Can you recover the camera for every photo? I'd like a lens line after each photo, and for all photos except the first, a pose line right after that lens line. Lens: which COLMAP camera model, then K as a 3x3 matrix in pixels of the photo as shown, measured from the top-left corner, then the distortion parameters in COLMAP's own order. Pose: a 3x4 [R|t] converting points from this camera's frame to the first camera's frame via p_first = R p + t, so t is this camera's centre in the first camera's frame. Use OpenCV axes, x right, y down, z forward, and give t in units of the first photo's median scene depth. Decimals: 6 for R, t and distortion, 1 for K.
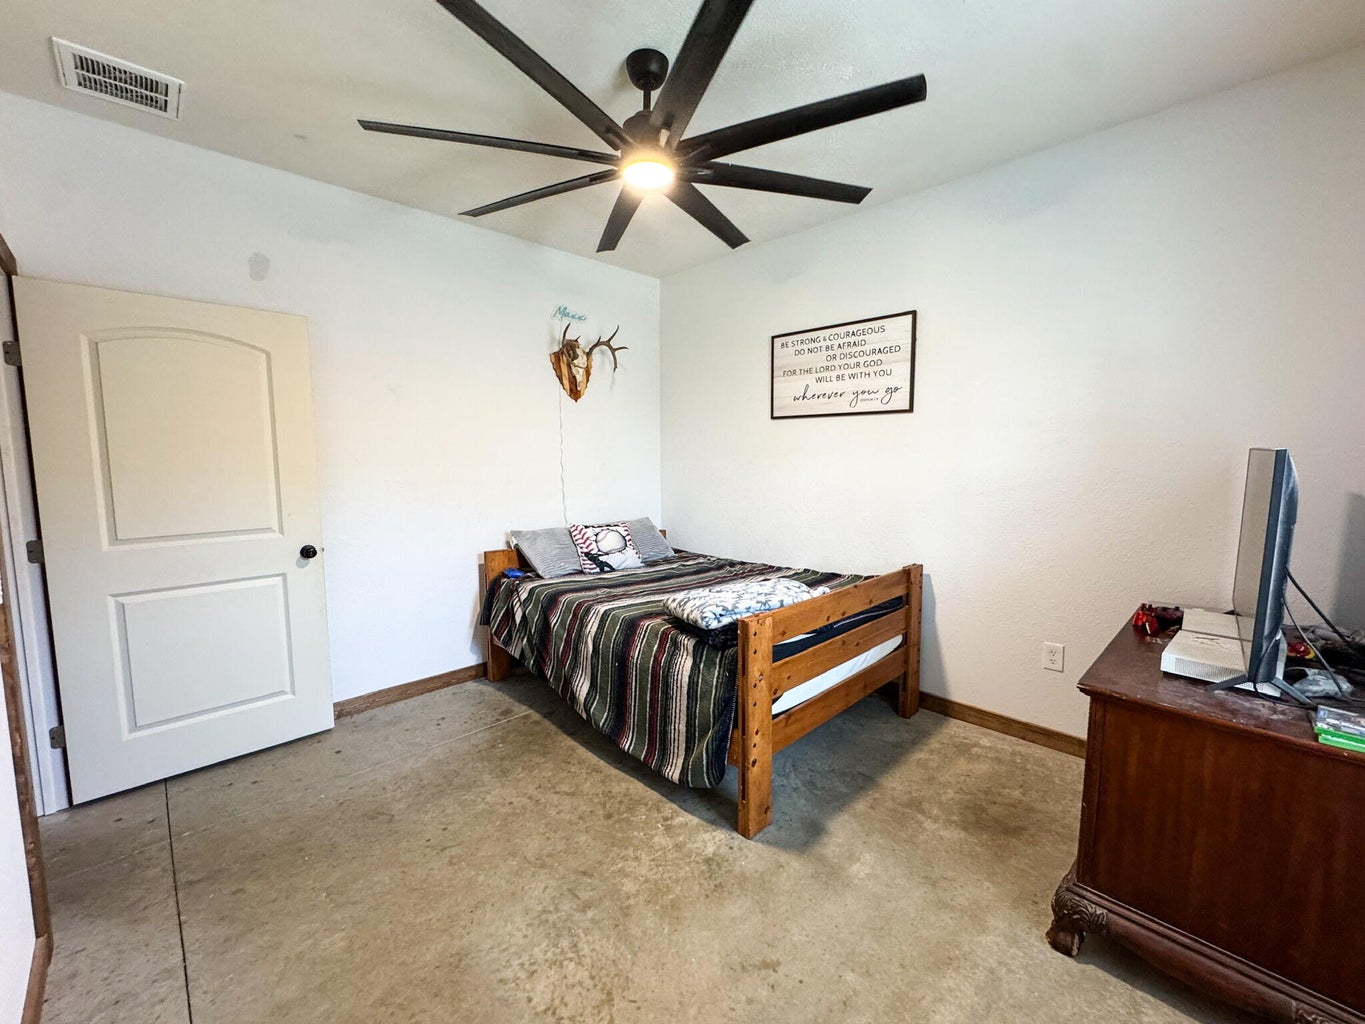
lens RADIAL K [[571.7, 0, 682.5], [0, 571.7, 512.0], [0, 0, 1]] dist [-0.002706, -0.000194]
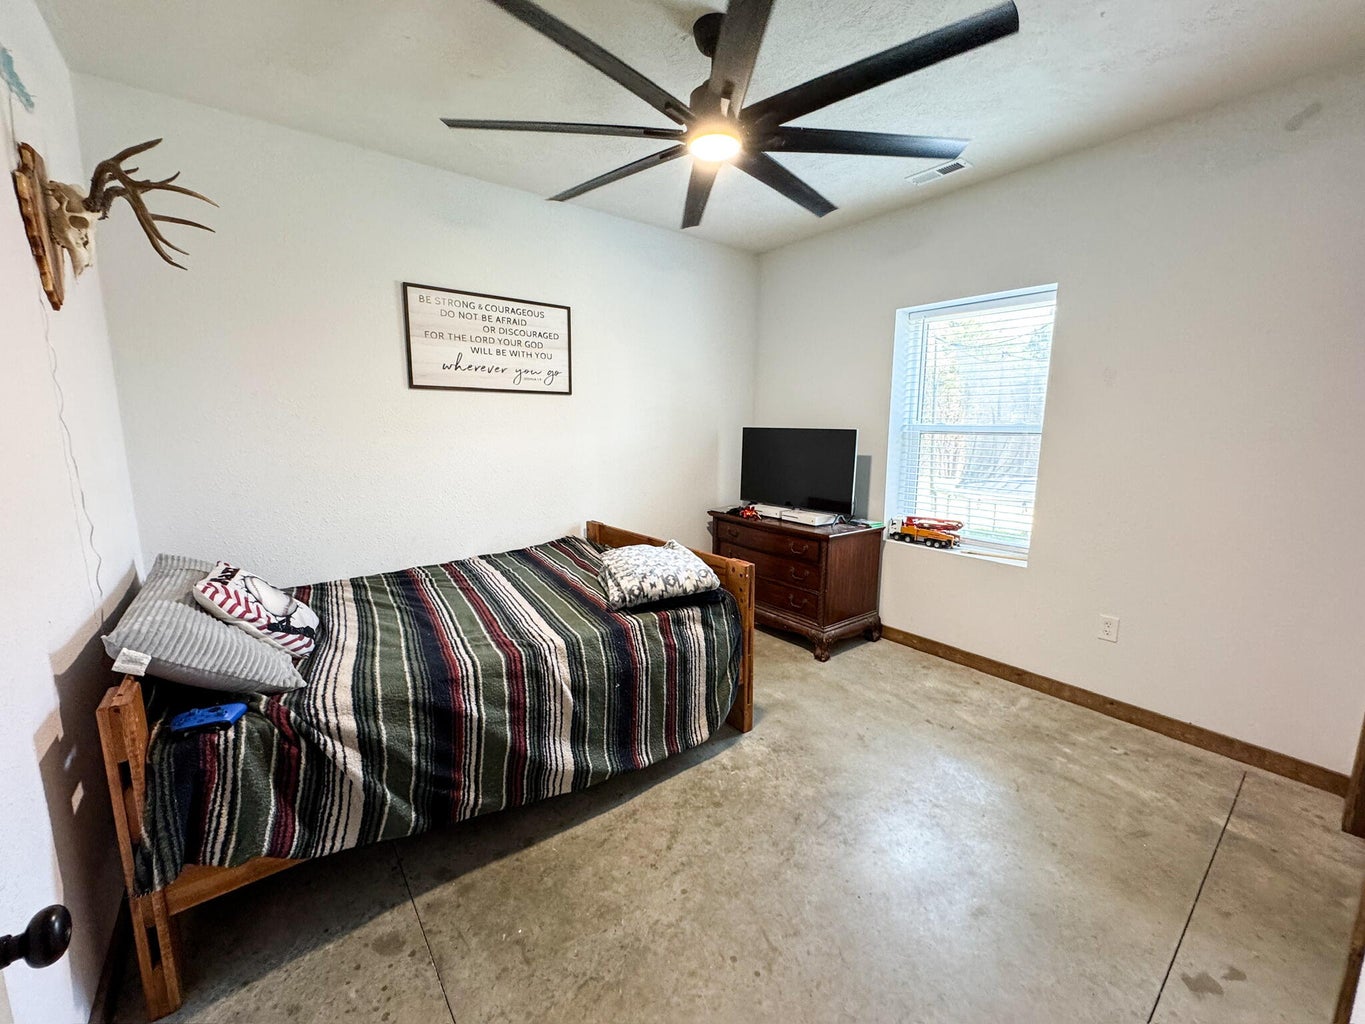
lens RADIAL K [[552.9, 0, 682.5], [0, 552.9, 512.0], [0, 0, 1]] dist [-0.000557, -0.000030]
pose [[0.095128, -0.153314, 0.983588, -0.747568], [0.099808, 0.984559, 0.143812, -0.080001], [-0.990449, 0.084489, 0.108962, 0.685657]]
